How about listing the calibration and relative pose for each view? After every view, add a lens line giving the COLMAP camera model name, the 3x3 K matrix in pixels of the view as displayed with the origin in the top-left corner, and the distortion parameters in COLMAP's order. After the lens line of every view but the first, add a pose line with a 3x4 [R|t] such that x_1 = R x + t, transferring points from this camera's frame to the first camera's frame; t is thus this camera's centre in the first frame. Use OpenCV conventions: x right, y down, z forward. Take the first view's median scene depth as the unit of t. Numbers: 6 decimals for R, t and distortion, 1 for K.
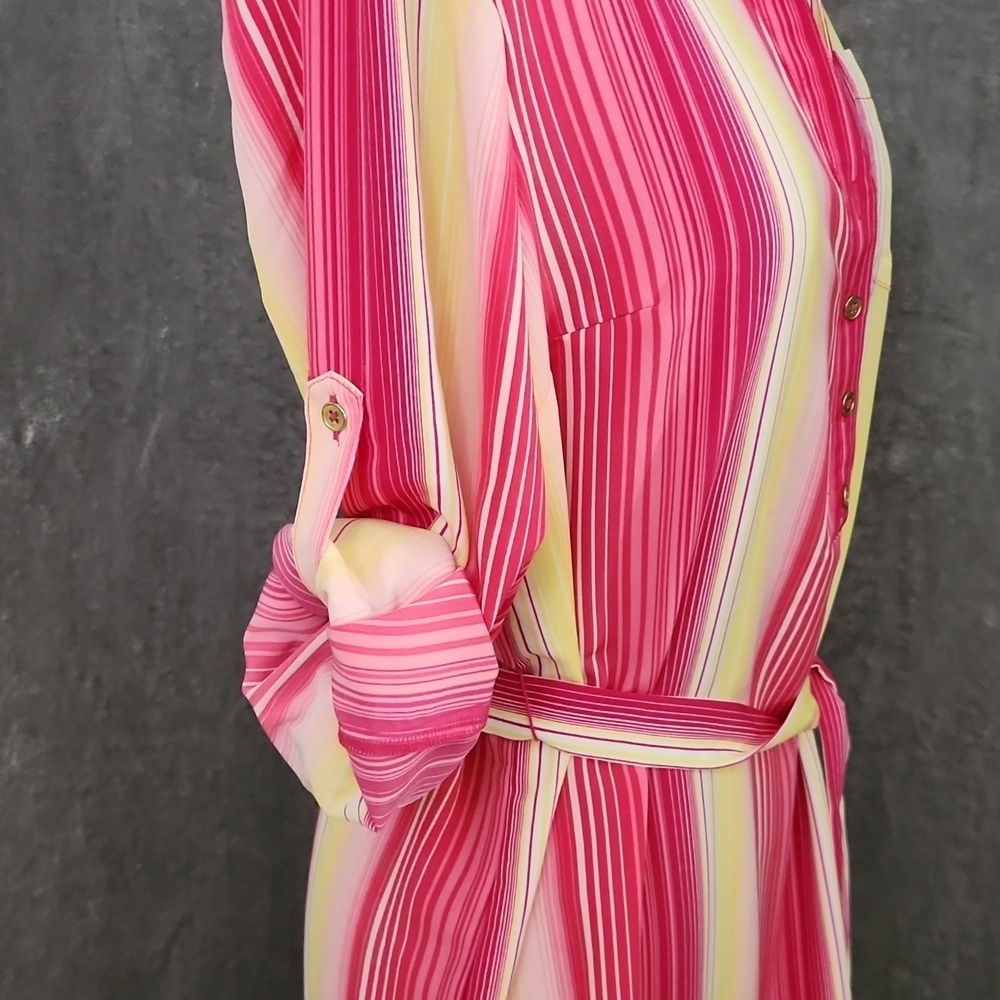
lens RADIAL K [[1413.8, 0, 508.7], [0, 1413.8, 498.3], [0, 0, 1]] dist [0.123921, 0.000000]
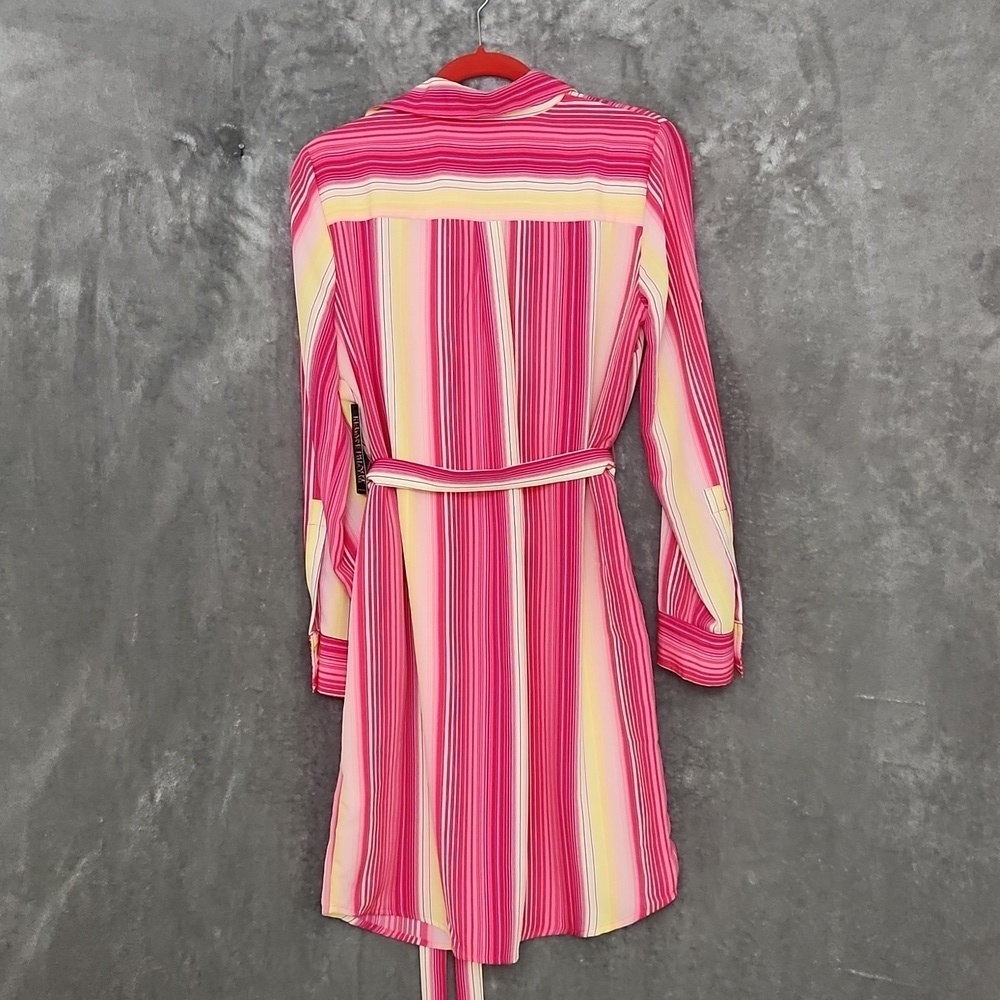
lens RADIAL K [[1413.8, 0, 508.7], [0, 1413.8, 513.9], [0, 0, 1]] dist [0.123921, 0.000000]
pose [[0.985146, -0.018323, 0.170737, -0.212148], [0.050320, 0.981447, -0.185015, -0.036669], [-0.164179, 0.190858, 0.967790, -0.626819]]
